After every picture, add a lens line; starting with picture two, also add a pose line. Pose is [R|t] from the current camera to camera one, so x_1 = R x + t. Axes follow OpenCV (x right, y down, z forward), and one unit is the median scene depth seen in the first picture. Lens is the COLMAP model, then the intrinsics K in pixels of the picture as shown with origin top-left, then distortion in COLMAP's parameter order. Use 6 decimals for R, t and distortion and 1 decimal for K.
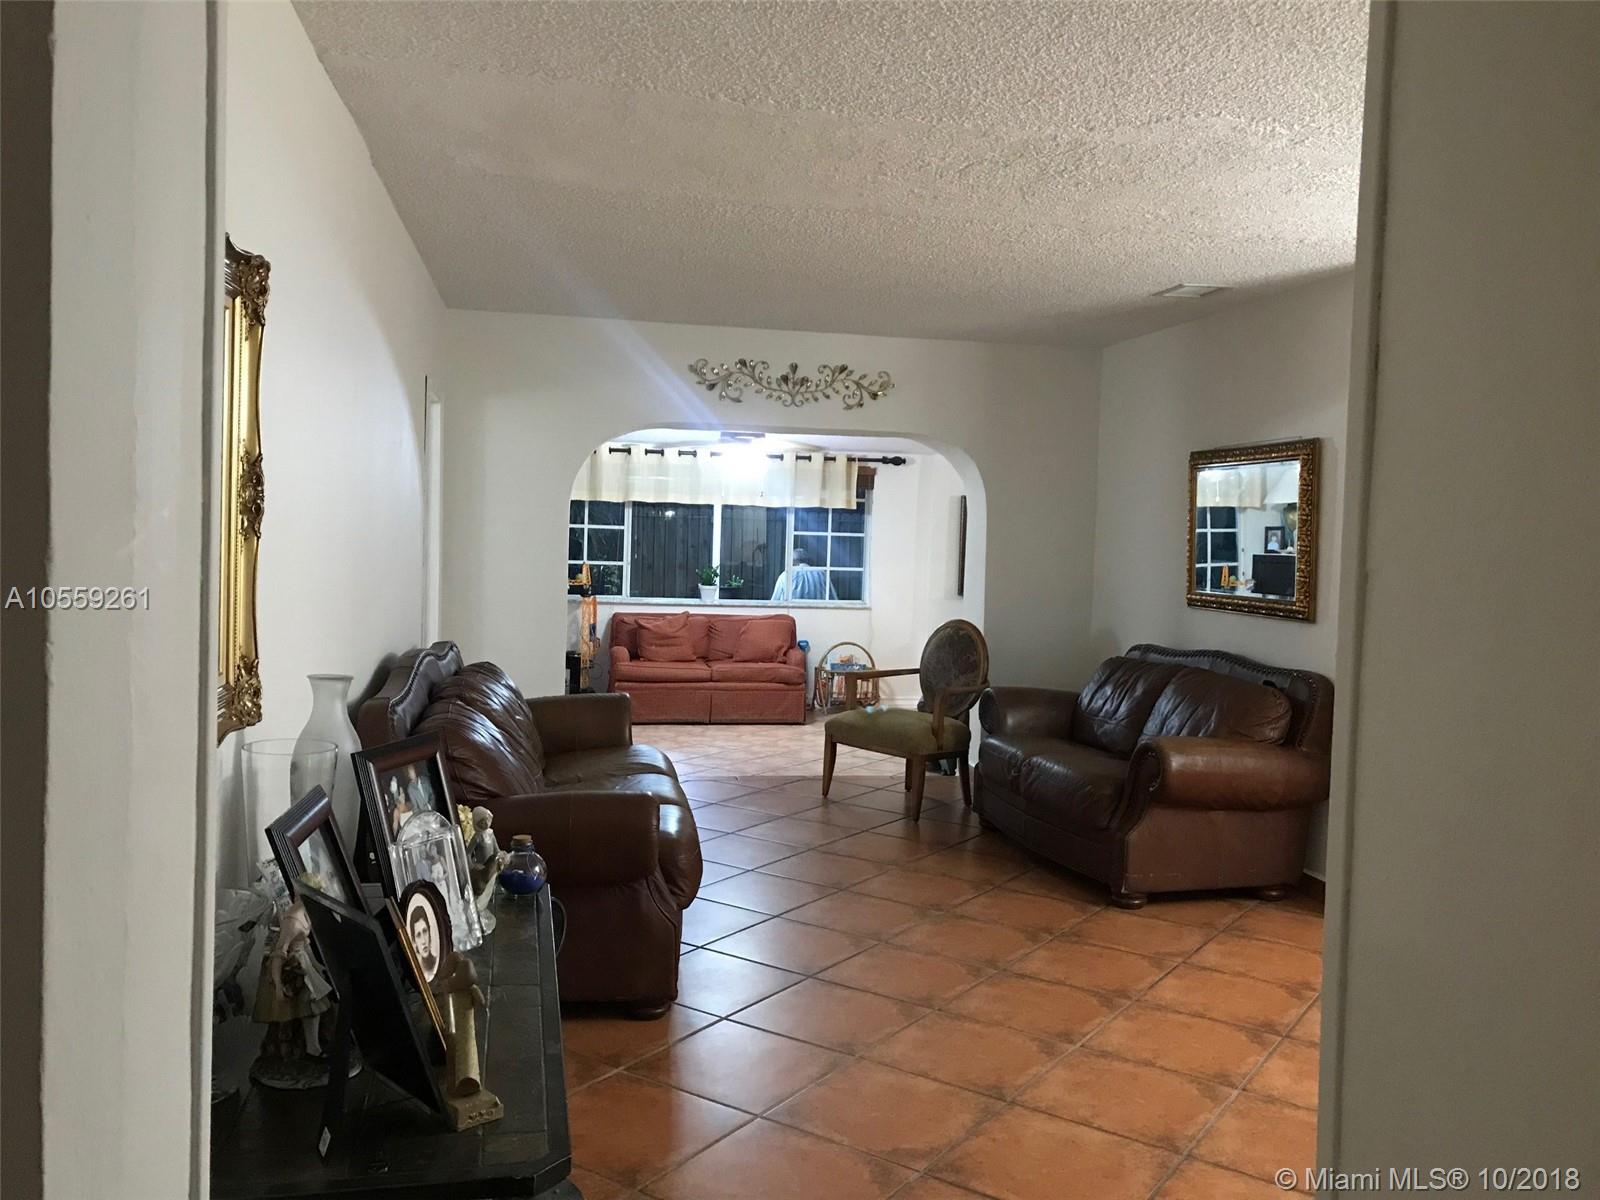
lens RADIAL K [[1310.2, 0, 802.0], [0, 1310.2, 597.2], [0, 0, 1]] dist [0.021079, 0.000038]
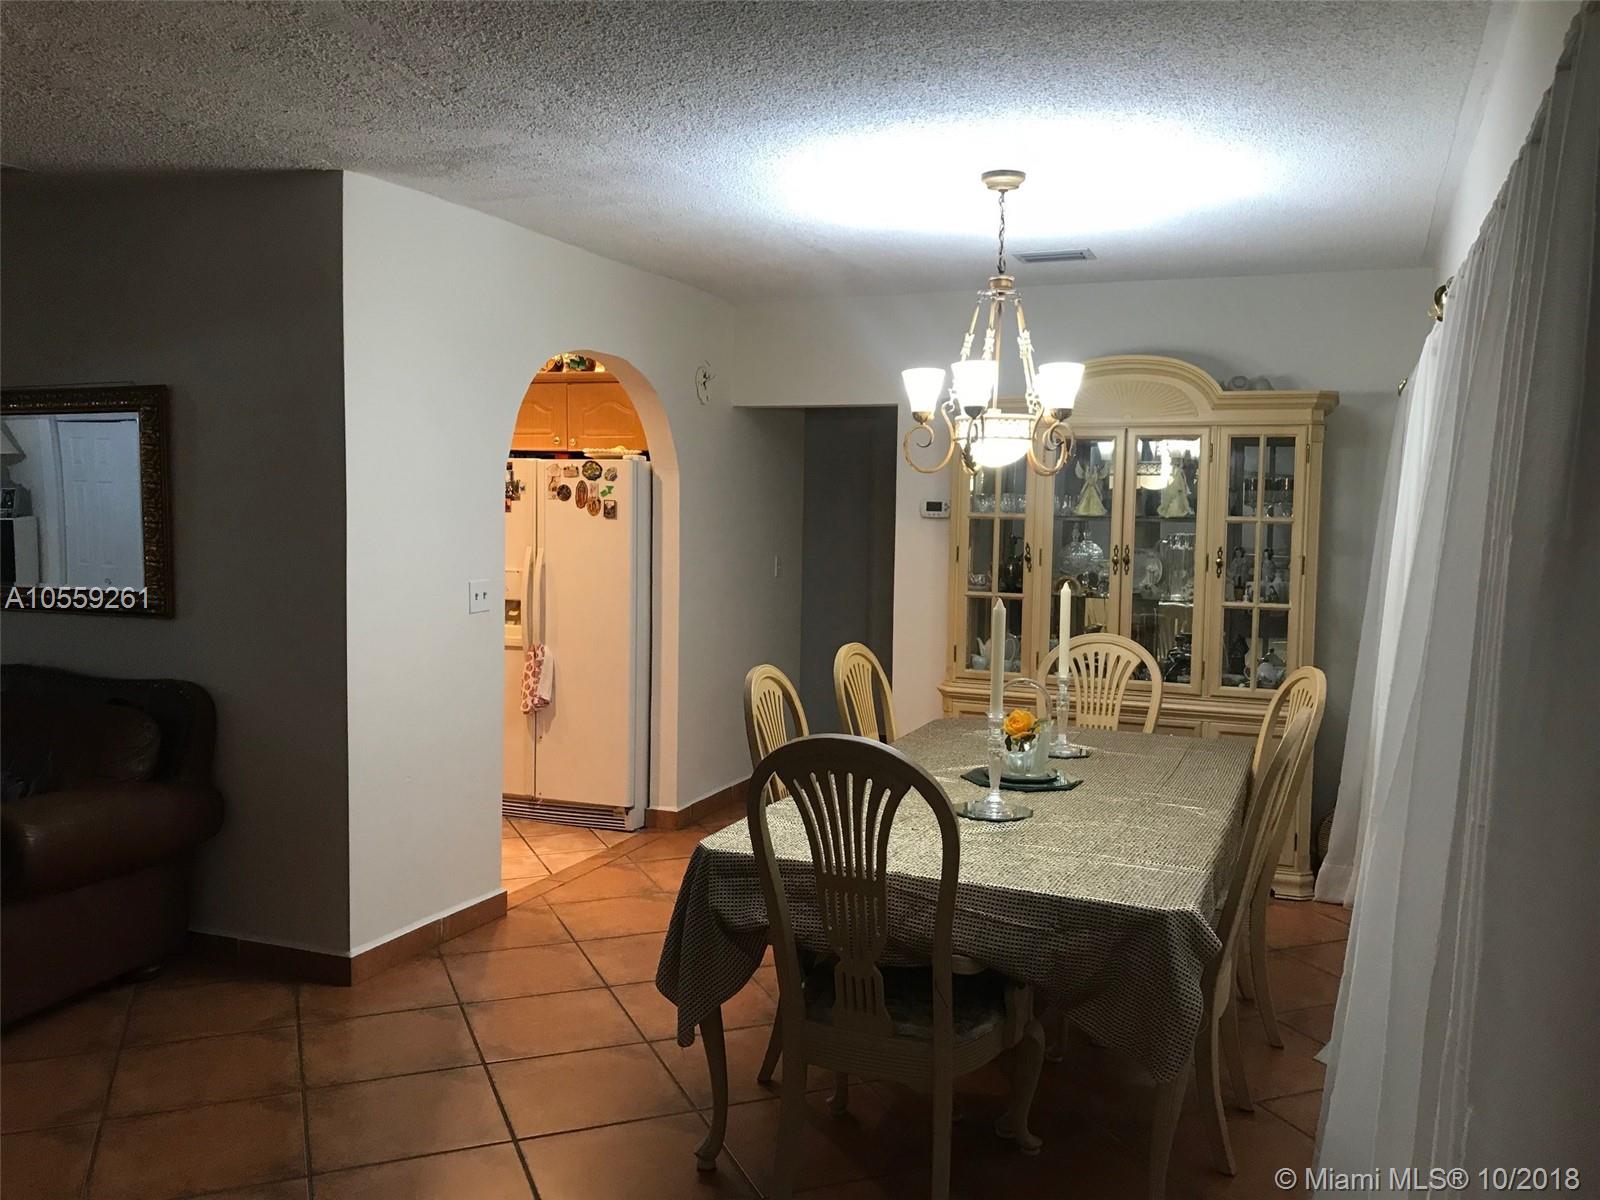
lens RADIAL K [[1310.2, 0, 794.8], [0, 1310.2, 601.7], [0, 0, 1]] dist [0.021079, 0.000038]
pose [[0.564722, -0.089784, 0.820383, -0.051466], [0.063663, 0.995842, 0.065164, -0.019562], [-0.822822, 0.015429, 0.568089, 0.247464]]
